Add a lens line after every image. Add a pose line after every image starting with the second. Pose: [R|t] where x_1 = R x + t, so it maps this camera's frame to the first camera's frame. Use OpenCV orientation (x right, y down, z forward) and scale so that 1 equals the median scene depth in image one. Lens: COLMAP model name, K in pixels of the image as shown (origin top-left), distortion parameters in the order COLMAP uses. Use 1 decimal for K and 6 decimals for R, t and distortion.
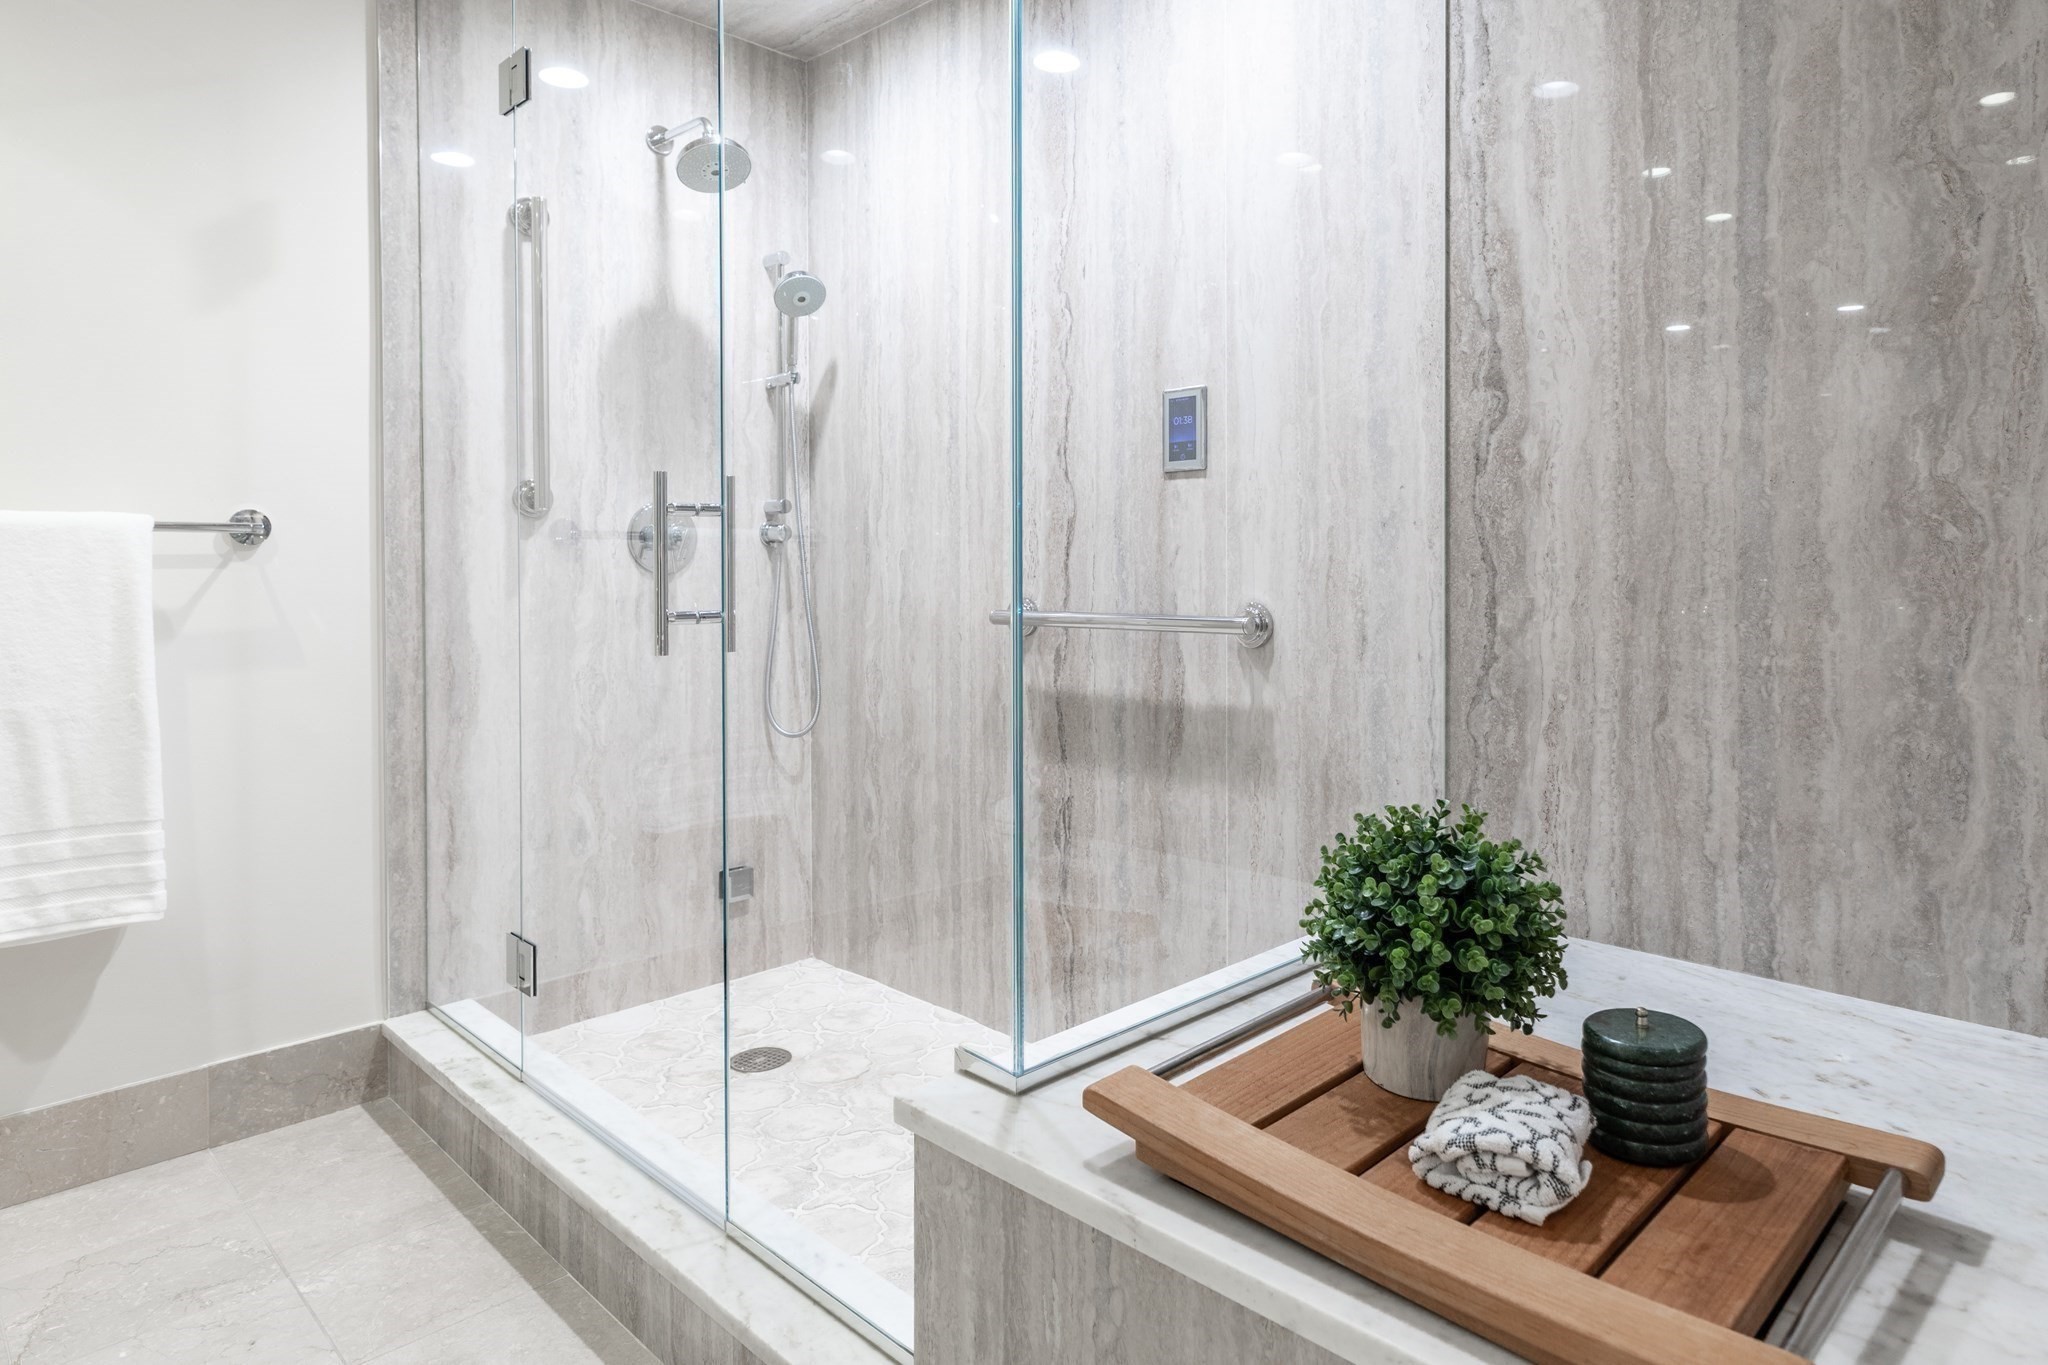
lens RADIAL K [[1193.8, 0, 1087.0], [0, 1193.8, 580.9], [0, 0, 1]] dist [0.005051, 0.000724]
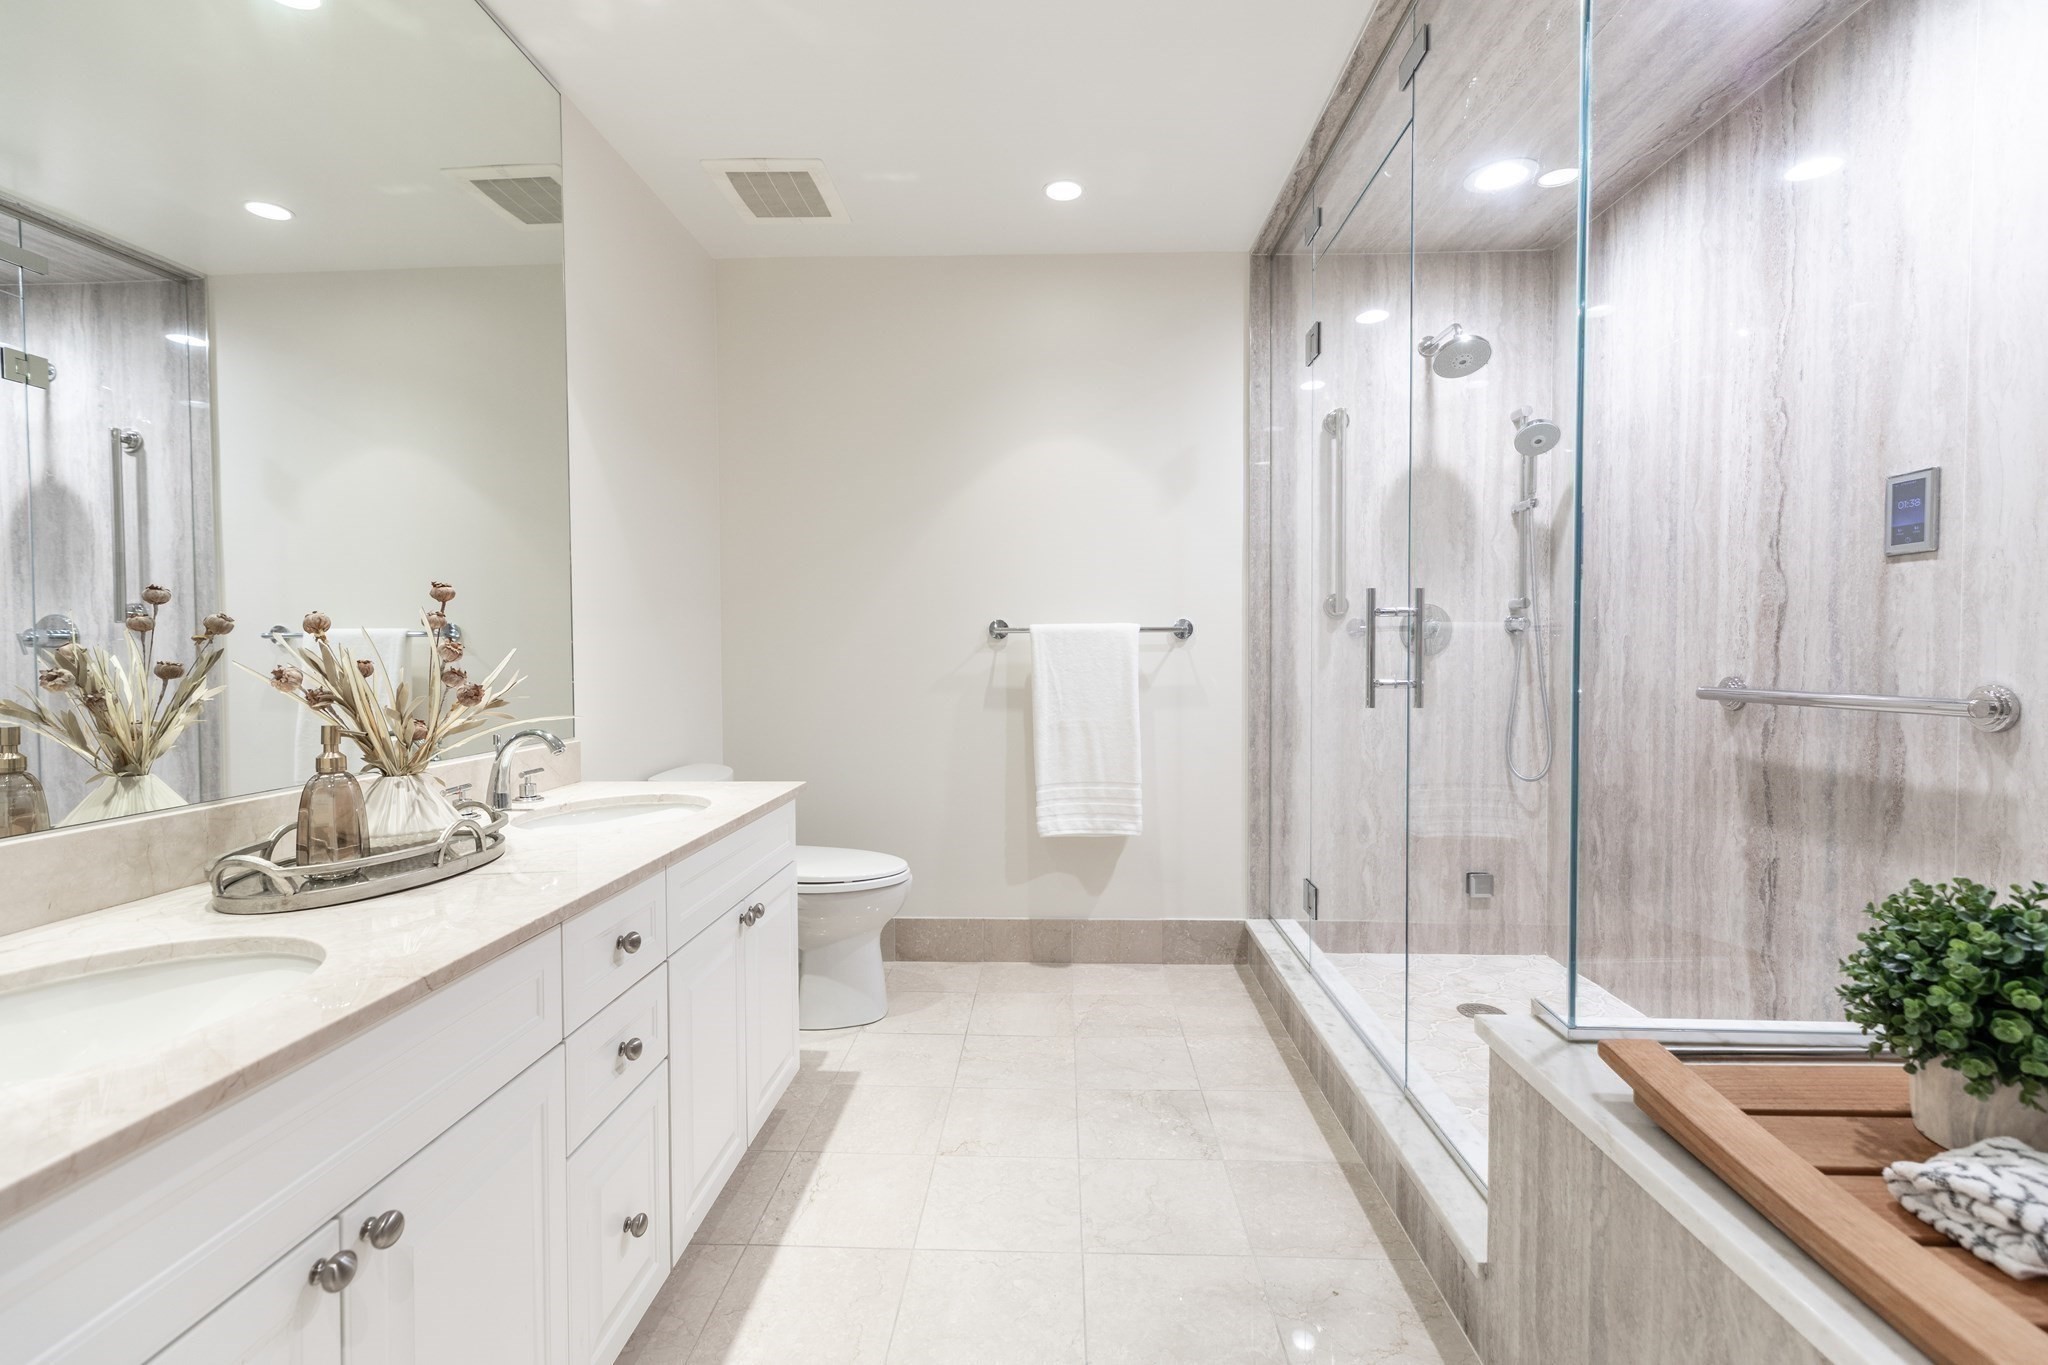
lens RADIAL K [[942.4, 0, 1025.2], [0, 942.4, 677.5], [0, 0, 1]] dist [0.001830, 0.000456]
pose [[0.646679, 0.019248, -0.762519, 0.212737], [-0.005978, 0.999779, 0.020167, 0.001159], [0.762738, -0.008483, 0.646651, -0.092311]]
